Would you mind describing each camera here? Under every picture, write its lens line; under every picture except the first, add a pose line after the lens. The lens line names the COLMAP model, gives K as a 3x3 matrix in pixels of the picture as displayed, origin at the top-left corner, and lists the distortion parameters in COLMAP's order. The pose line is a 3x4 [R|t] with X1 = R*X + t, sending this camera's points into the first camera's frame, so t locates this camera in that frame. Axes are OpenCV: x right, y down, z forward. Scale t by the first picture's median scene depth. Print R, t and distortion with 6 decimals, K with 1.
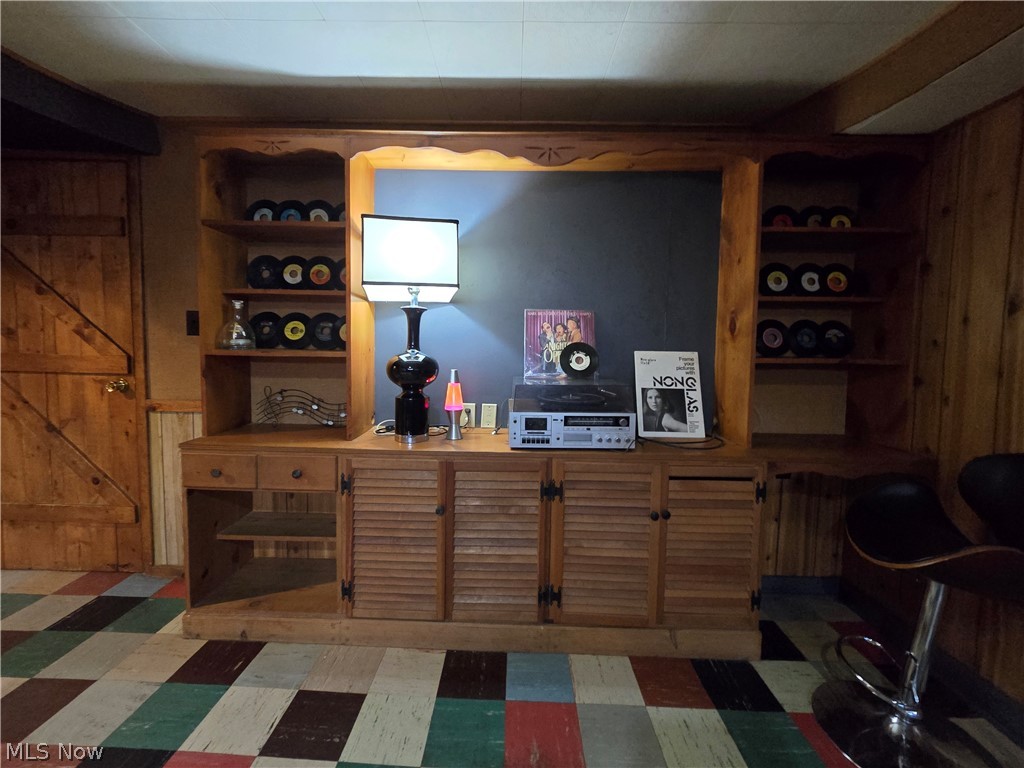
lens RADIAL K [[420.0, 0, 505.9], [0, 420.0, 365.9], [0, 0, 1]] dist [0.009259, -0.004520]
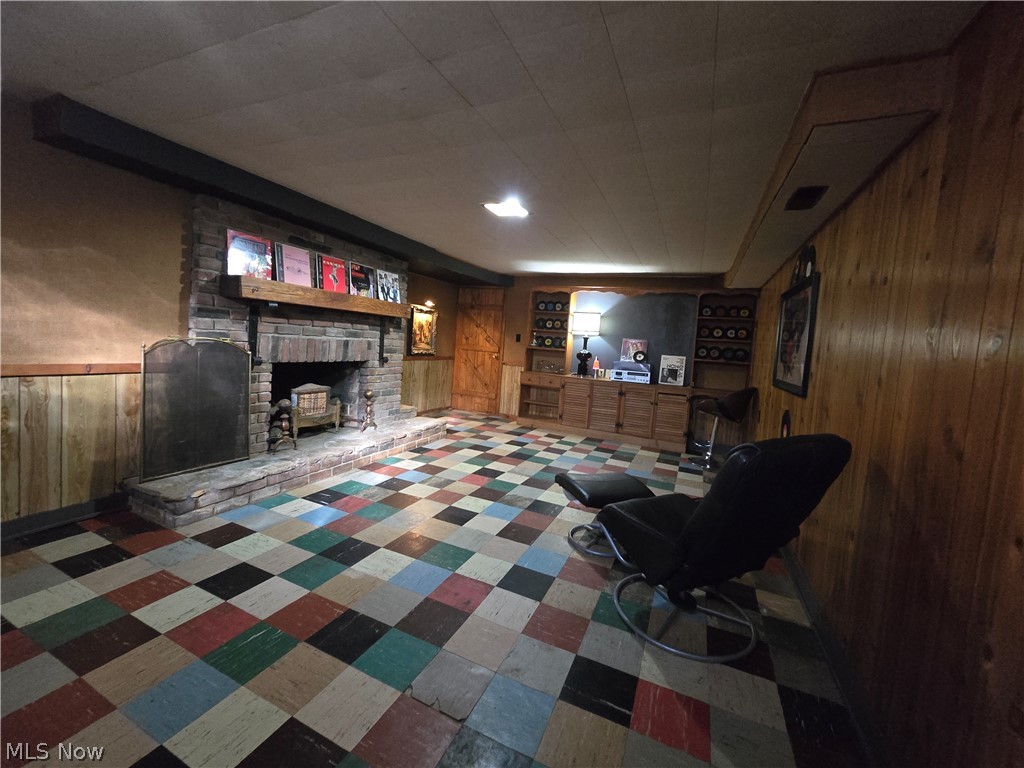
lens RADIAL K [[420.0, 0, 505.9], [0, 420.0, 365.9], [0, 0, 1]] dist [0.009259, -0.004520]
pose [[0.914301, 0.072555, -0.398484, 0.513847], [-0.080581, 0.996742, -0.003405, 0.142277], [0.396939, 0.035223, 0.917169, -2.170007]]
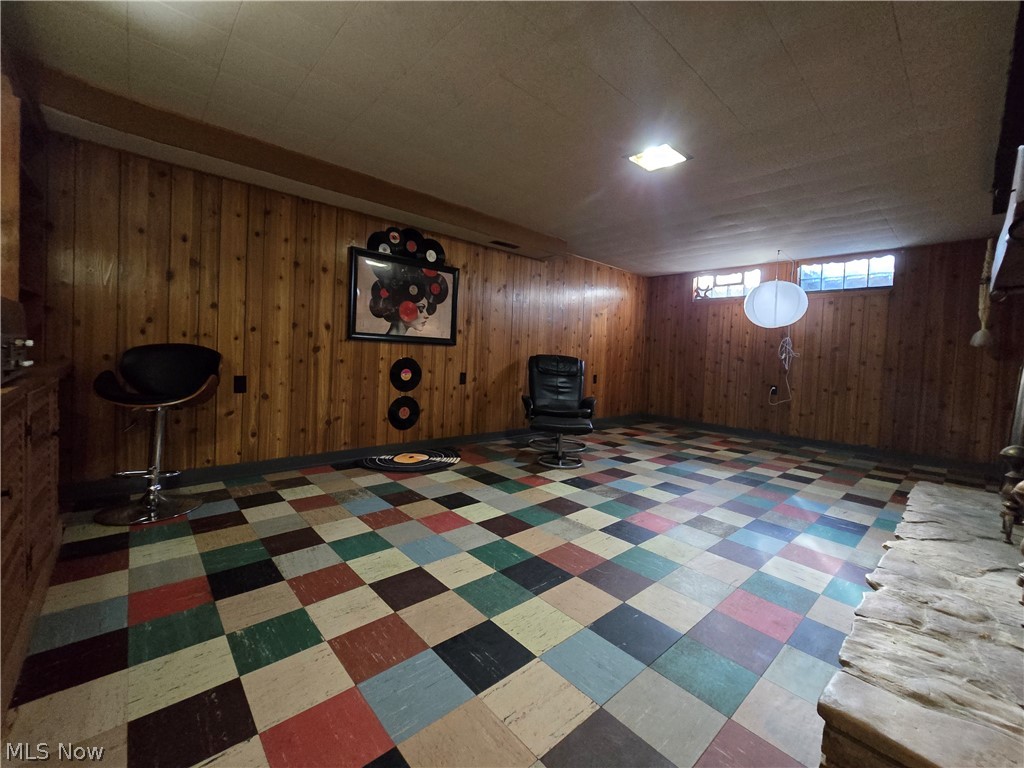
lens RADIAL K [[420.0, 0, 505.9], [0, 420.0, 365.9], [0, 0, 1]] dist [0.009259, -0.004520]
pose [[-0.677024, -0.066282, 0.732970, -0.953555], [-0.009792, 0.996659, 0.081083, 0.081222], [-0.735896, 0.047717, -0.675411, 0.743962]]
